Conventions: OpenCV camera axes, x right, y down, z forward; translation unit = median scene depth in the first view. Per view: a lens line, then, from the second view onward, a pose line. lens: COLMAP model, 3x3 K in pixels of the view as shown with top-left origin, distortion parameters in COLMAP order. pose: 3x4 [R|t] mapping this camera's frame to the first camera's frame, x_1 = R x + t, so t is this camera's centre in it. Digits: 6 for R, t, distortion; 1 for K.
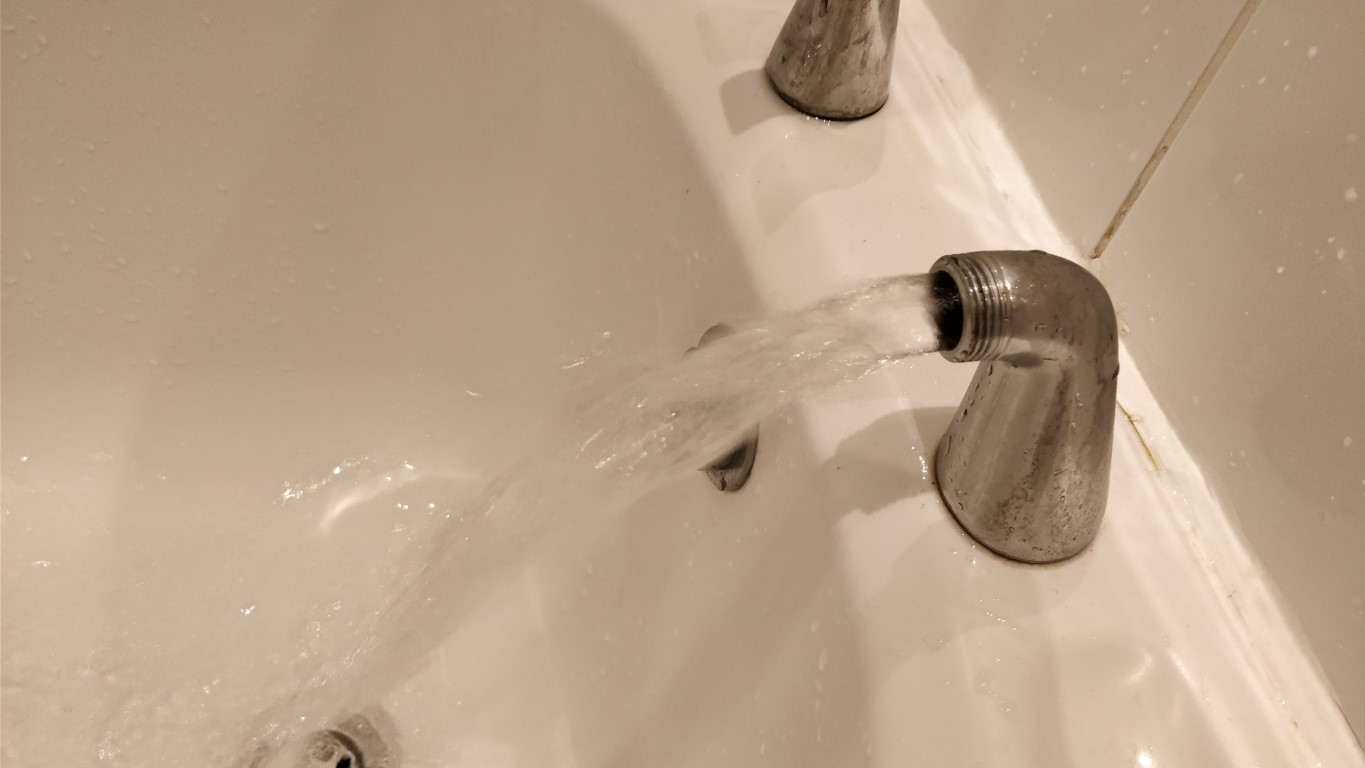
lens RADIAL K [[1166.7, 0, 683.5], [0, 1166.7, 385.6], [0, 0, 1]] dist [0.105429, -0.235166]
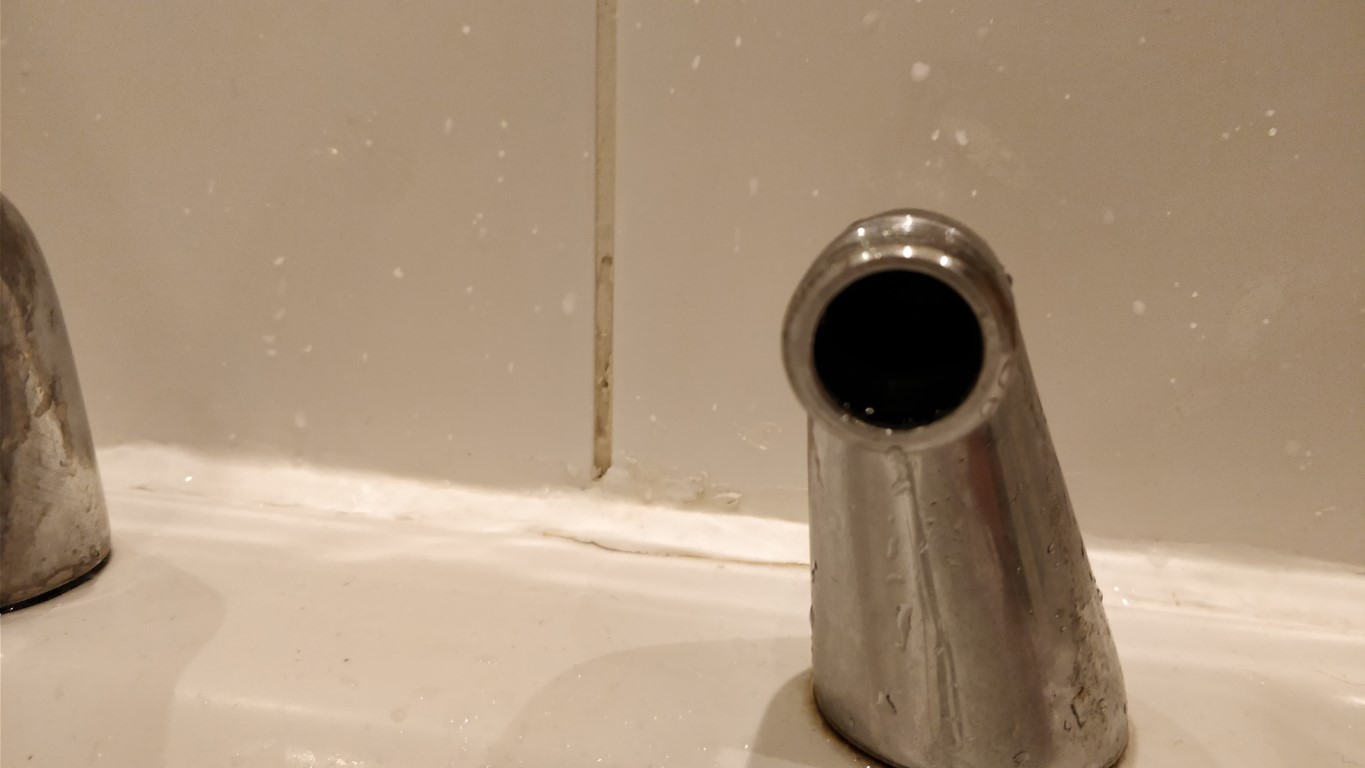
lens RADIAL K [[1166.7, 0, 683.5], [0, 1166.7, 385.6], [0, 0, 1]] dist [0.105429, -0.235166]
pose [[0.409557, -0.365171, 0.836010, -0.172962], [0.739024, 0.670100, -0.069343, -0.067495], [-0.534889, 0.646232, 0.544315, 0.630840]]
